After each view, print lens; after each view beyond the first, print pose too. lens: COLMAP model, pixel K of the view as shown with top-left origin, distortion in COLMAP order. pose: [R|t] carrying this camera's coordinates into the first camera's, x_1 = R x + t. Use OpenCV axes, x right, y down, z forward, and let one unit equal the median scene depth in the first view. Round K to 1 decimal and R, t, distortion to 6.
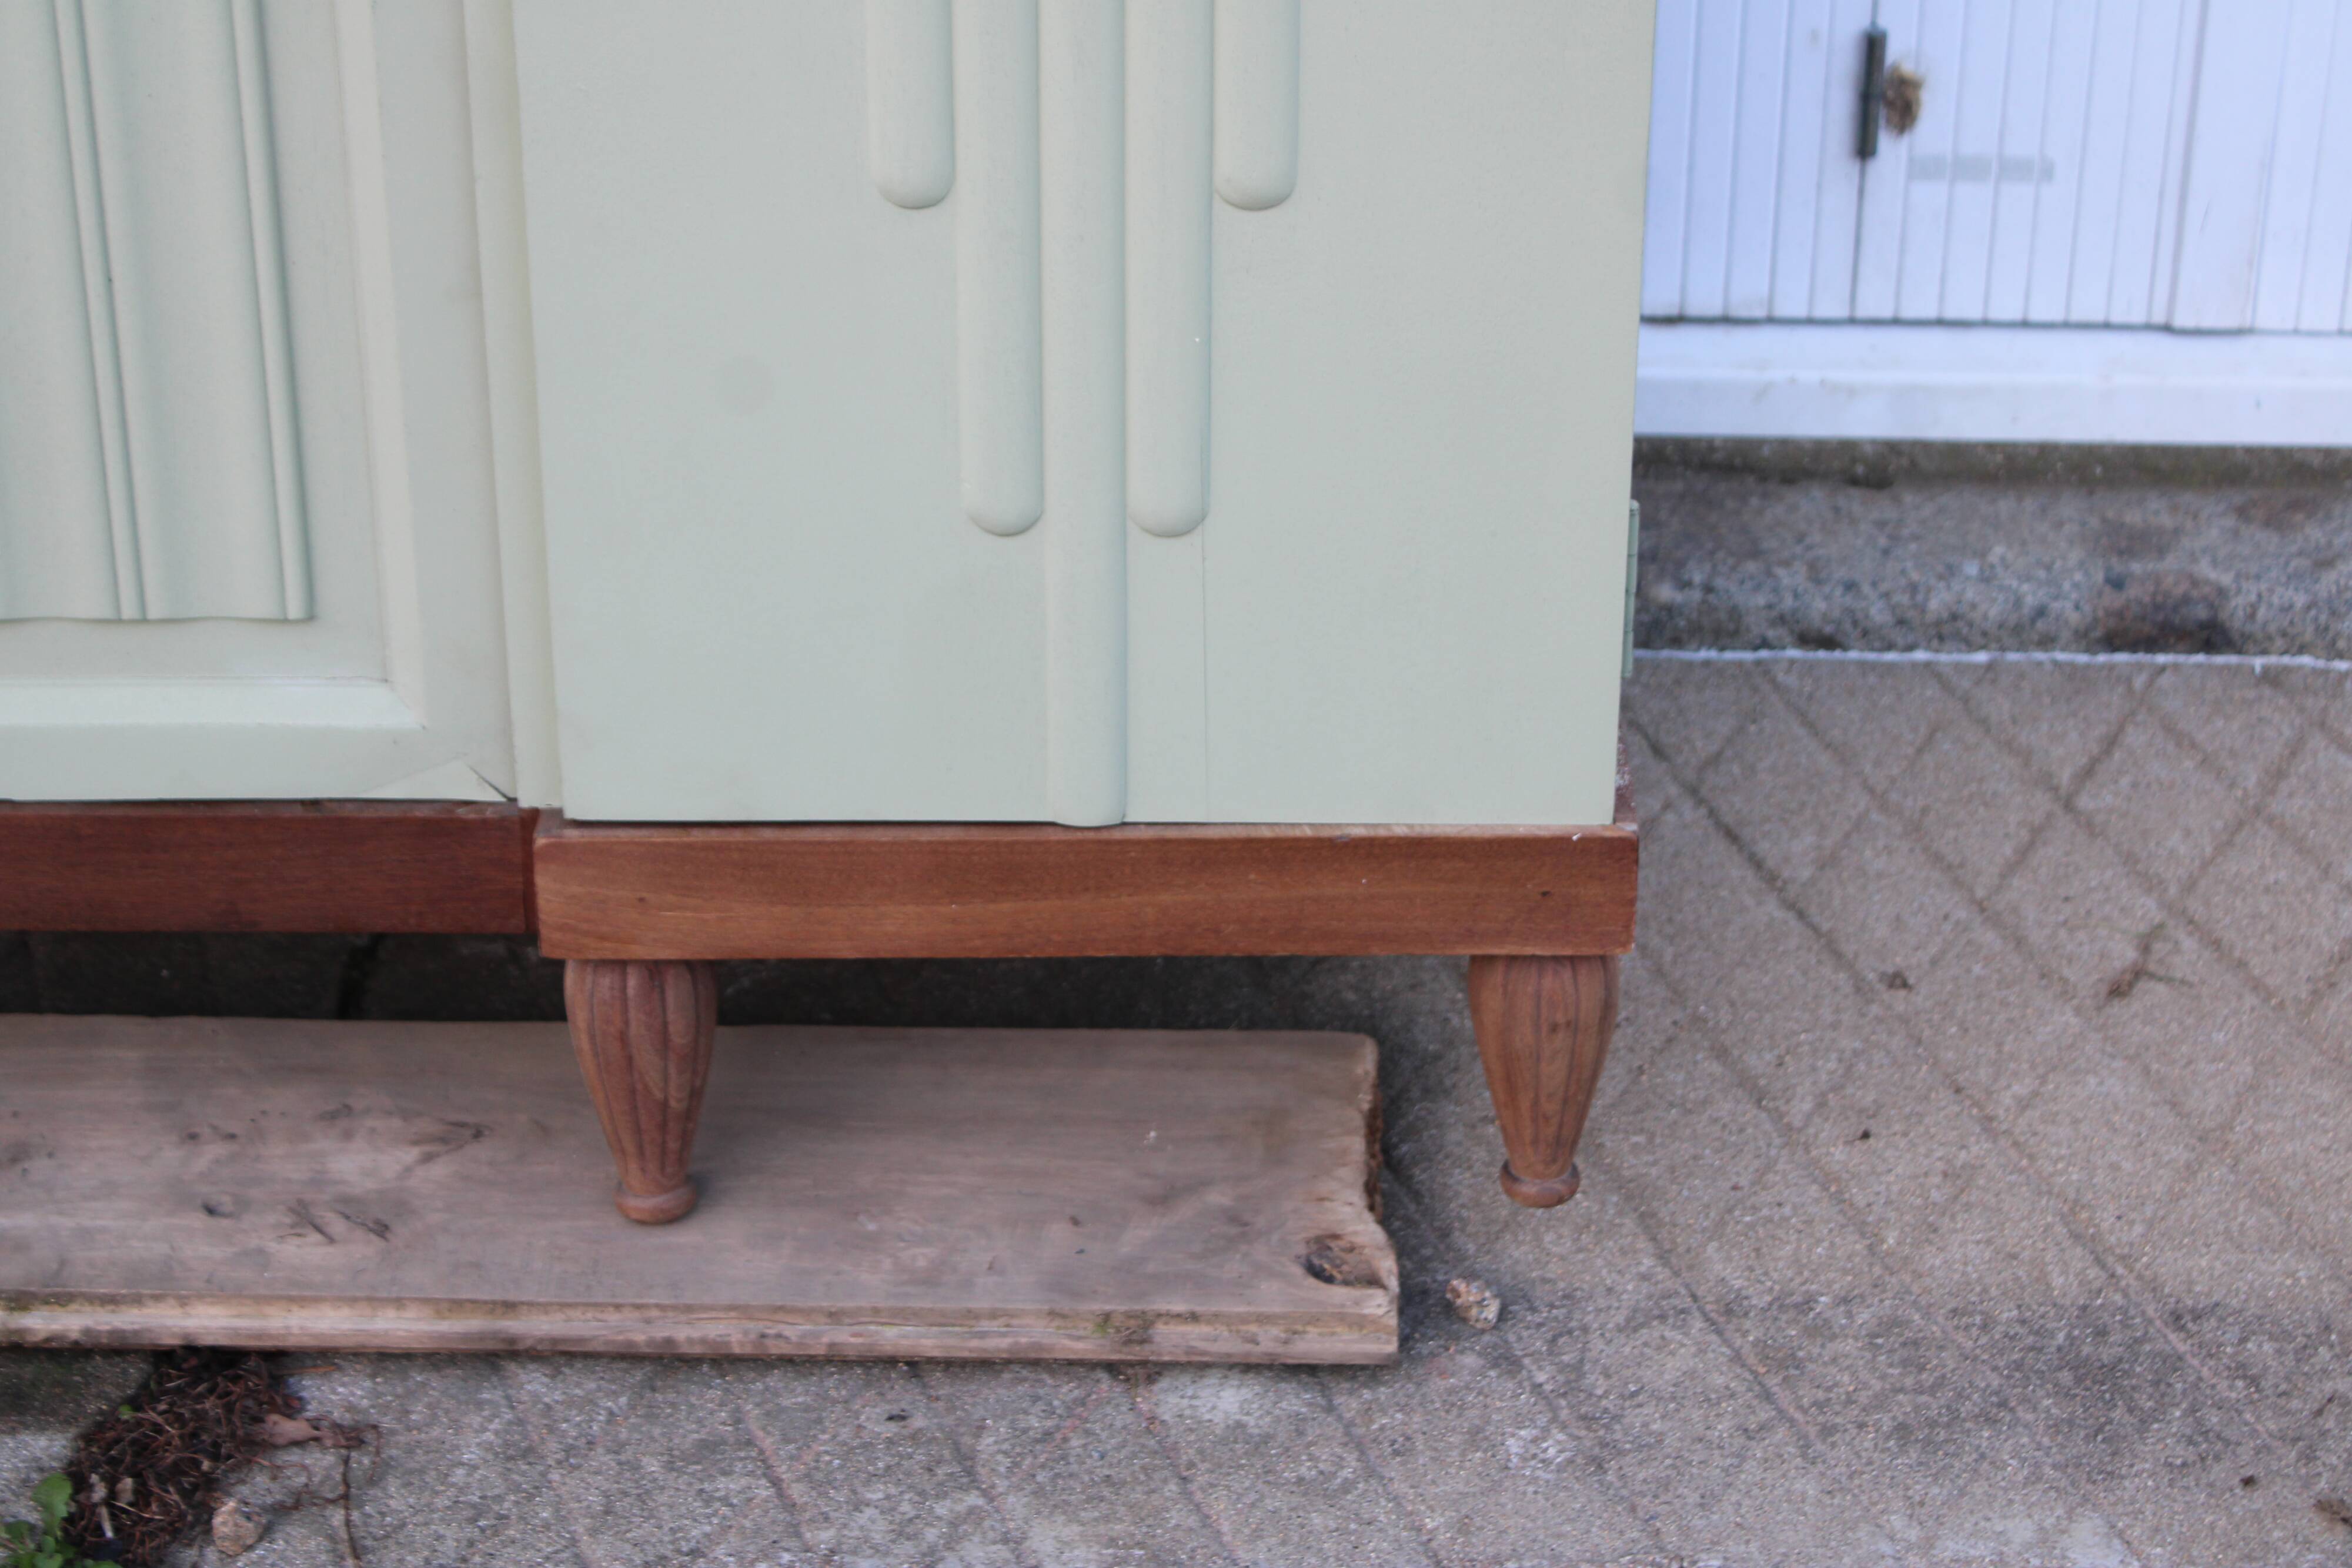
lens RADIAL K [[4689.5, 0, 1182.0], [0, 4689.5, 796.0], [0, 0, 1]] dist [-0.002550, 0.273589]
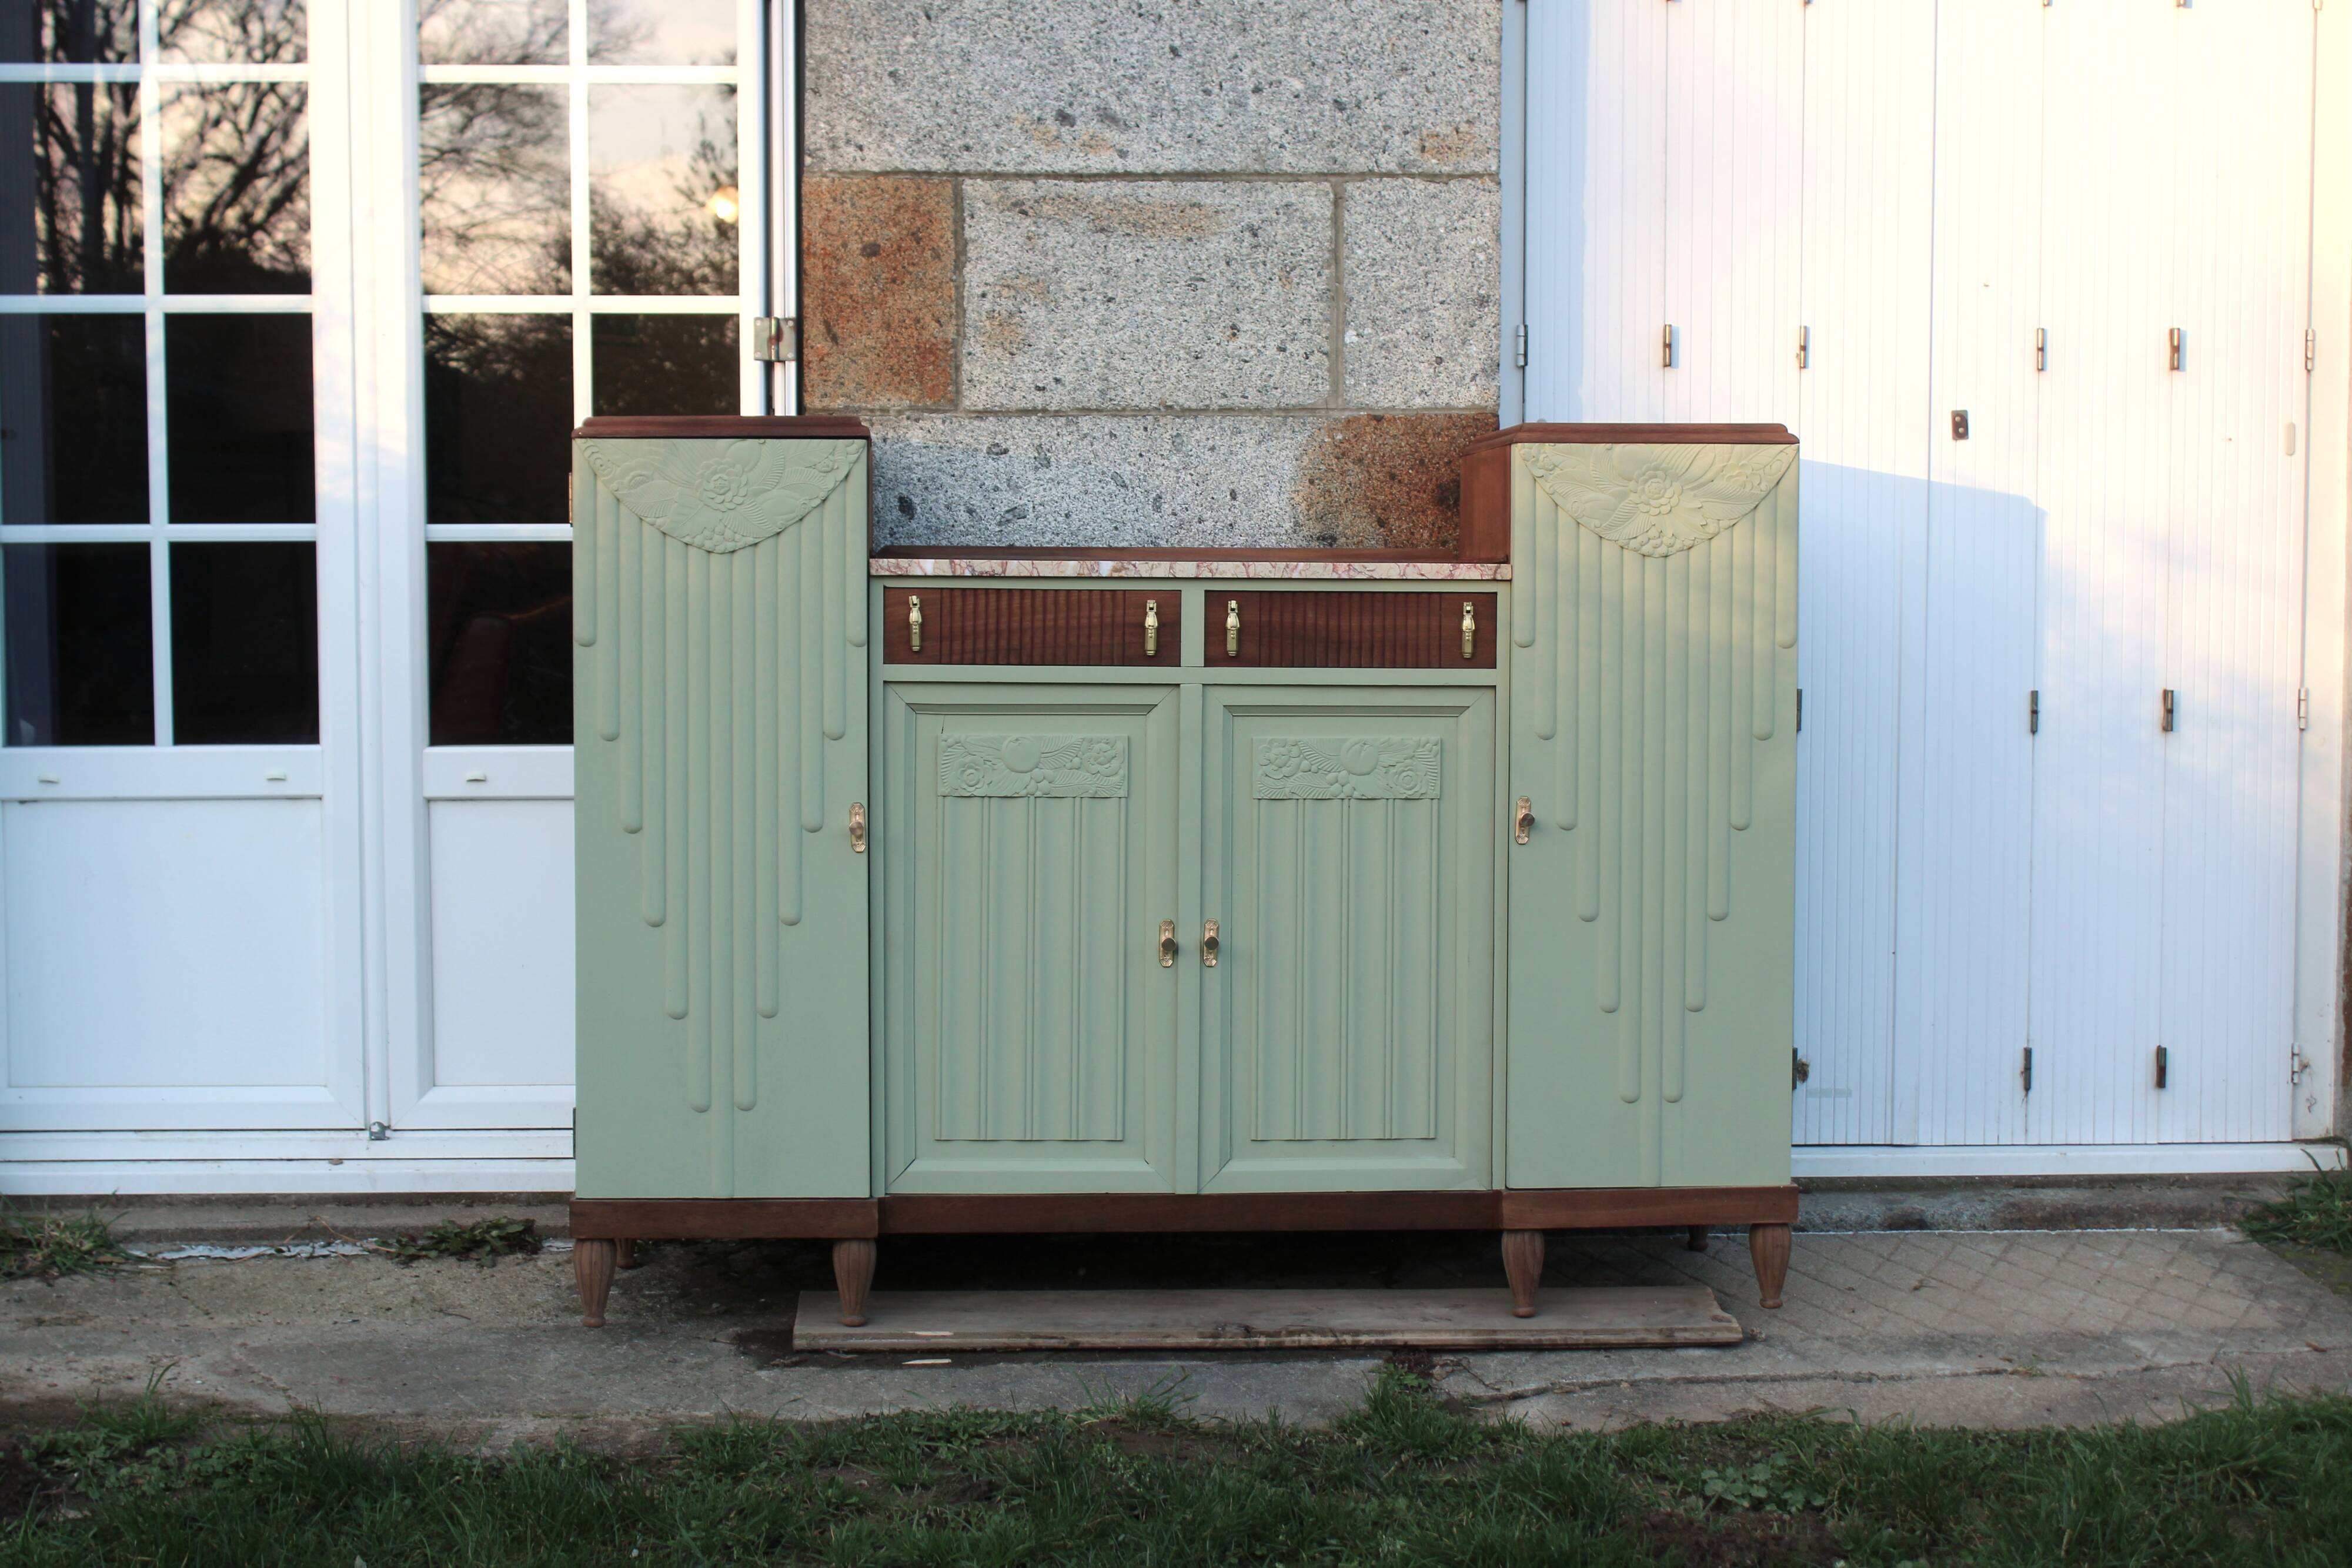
lens RADIAL K [[3459.9, 0, 1155.5], [0, 3459.9, 777.4], [0, 0, 1]] dist [-0.046924, 0.011238]
pose [[0.997166, -0.007453, 0.074867, -0.582475], [0.036592, 0.917506, -0.396036, 0.737861], [-0.065740, 0.397653, 0.915178, -1.513411]]
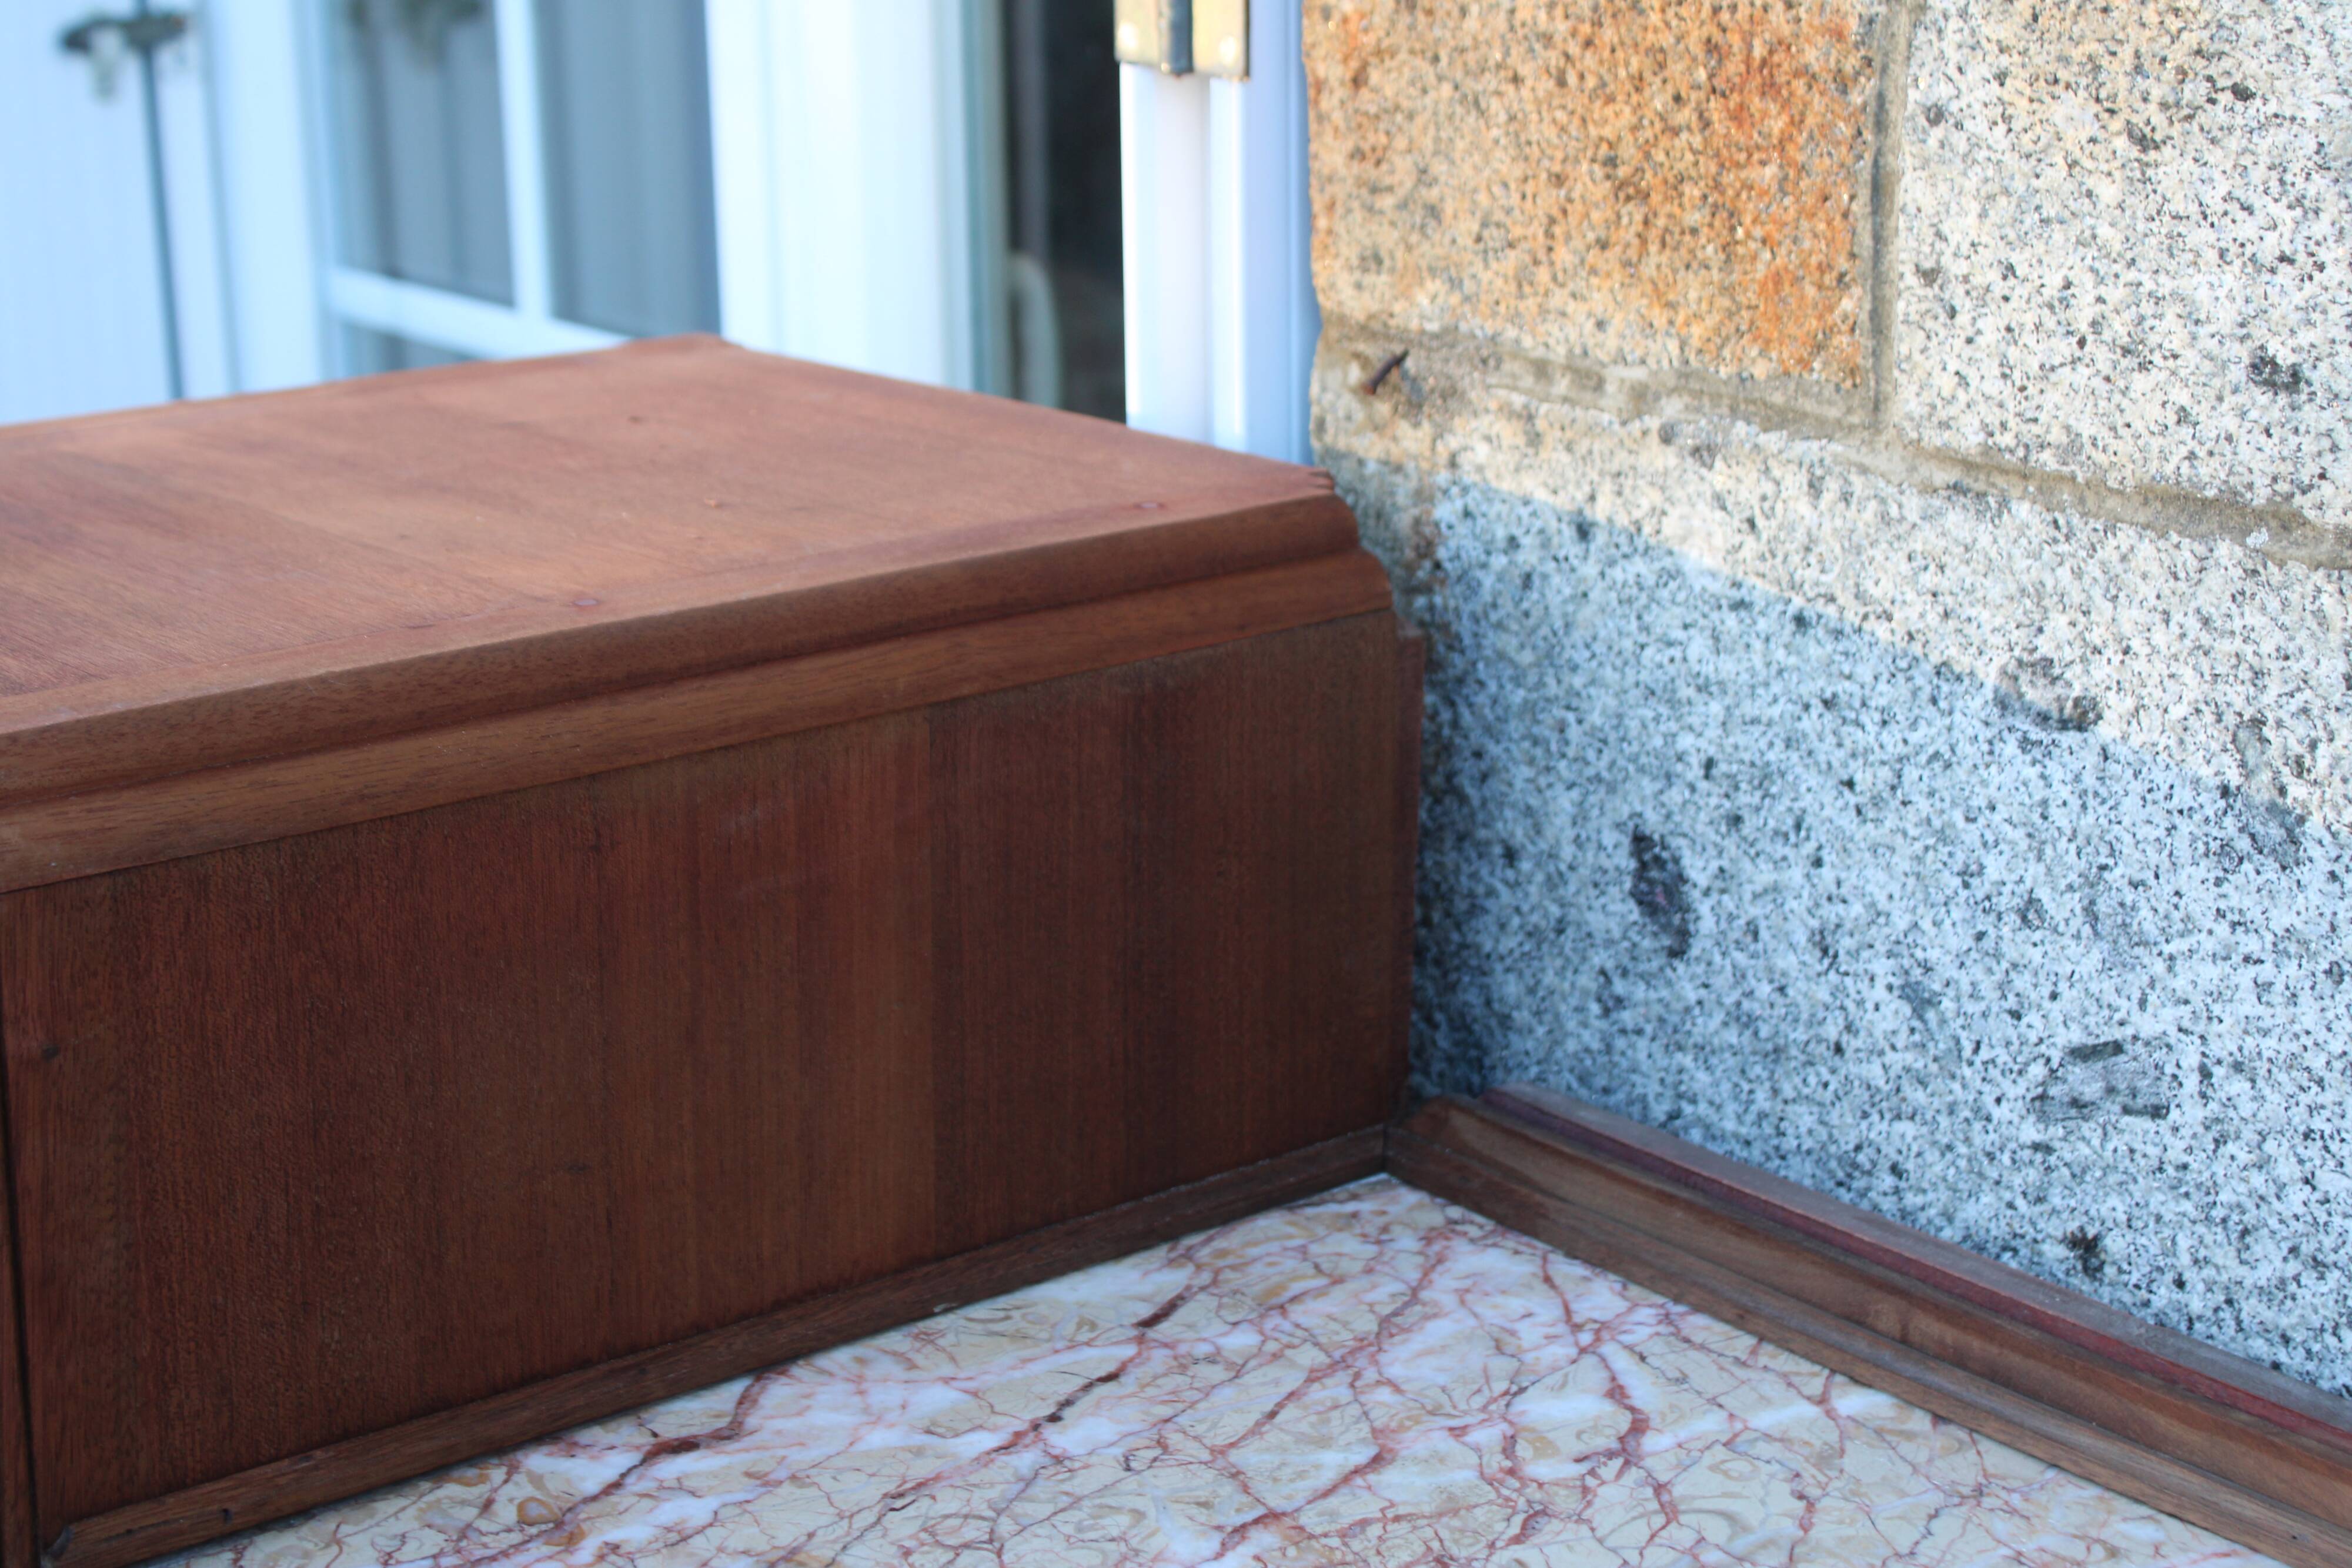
lens RADIAL K [[3986.9, 0, 1168.9], [0, 3986.9, 775.3], [0, 0, 1]] dist [-0.004905, 0.046843]
pose [[0.641787, 0.206333, -0.738604, -0.170168], [-0.339706, 0.939967, -0.032592, -0.552811], [0.687539, 0.271826, 0.673351, 0.509198]]
